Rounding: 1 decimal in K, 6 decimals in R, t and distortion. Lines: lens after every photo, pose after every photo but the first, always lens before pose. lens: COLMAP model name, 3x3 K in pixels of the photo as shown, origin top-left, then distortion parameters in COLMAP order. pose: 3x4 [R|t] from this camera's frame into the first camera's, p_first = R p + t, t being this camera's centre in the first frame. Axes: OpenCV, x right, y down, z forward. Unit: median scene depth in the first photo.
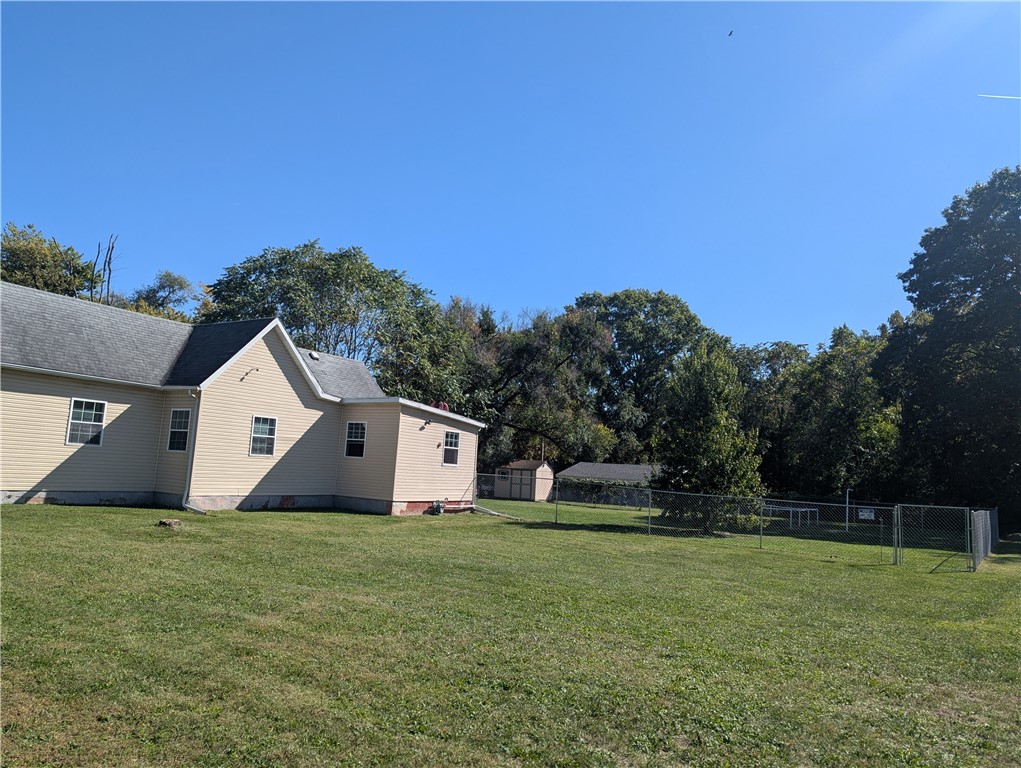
lens RADIAL K [[729.2, 0, 506.0], [0, 729.2, 380.6], [0, 0, 1]] dist [0.094514, -0.118638]
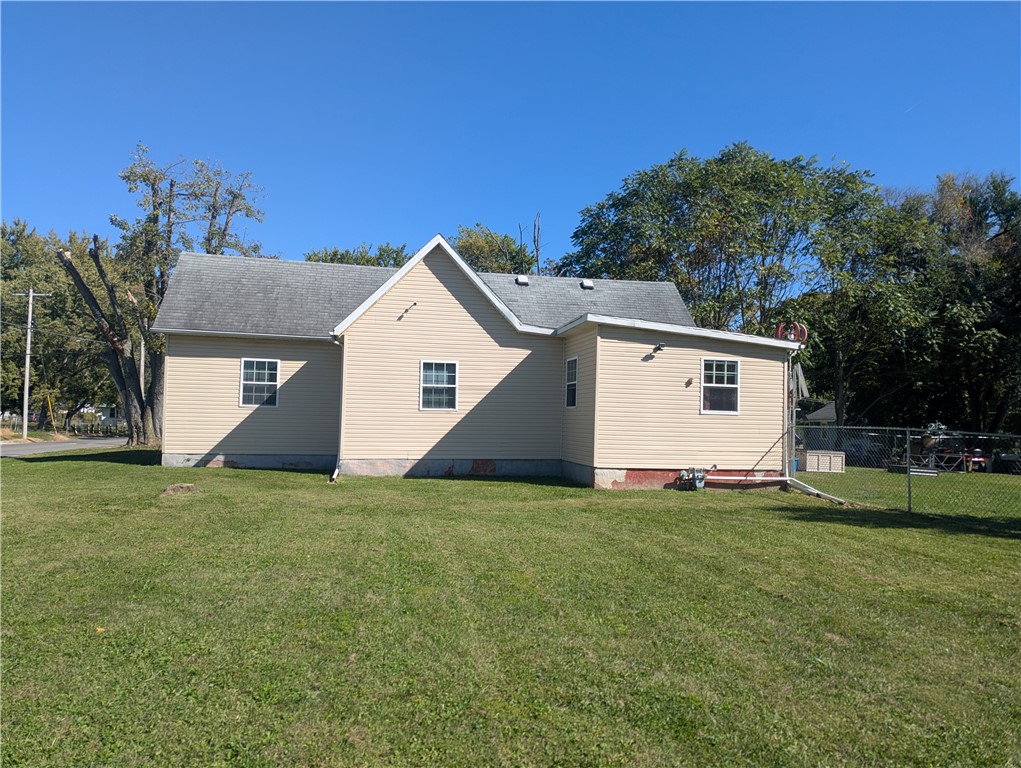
lens RADIAL K [[729.2, 0, 506.0], [0, 729.2, 380.6], [0, 0, 1]] dist [0.094514, -0.118638]
pose [[0.682278, -0.088283, -0.725743, 0.288004], [0.109375, 0.993836, -0.018070, 0.088931], [0.722865, -0.067049, 0.687729, 0.486608]]
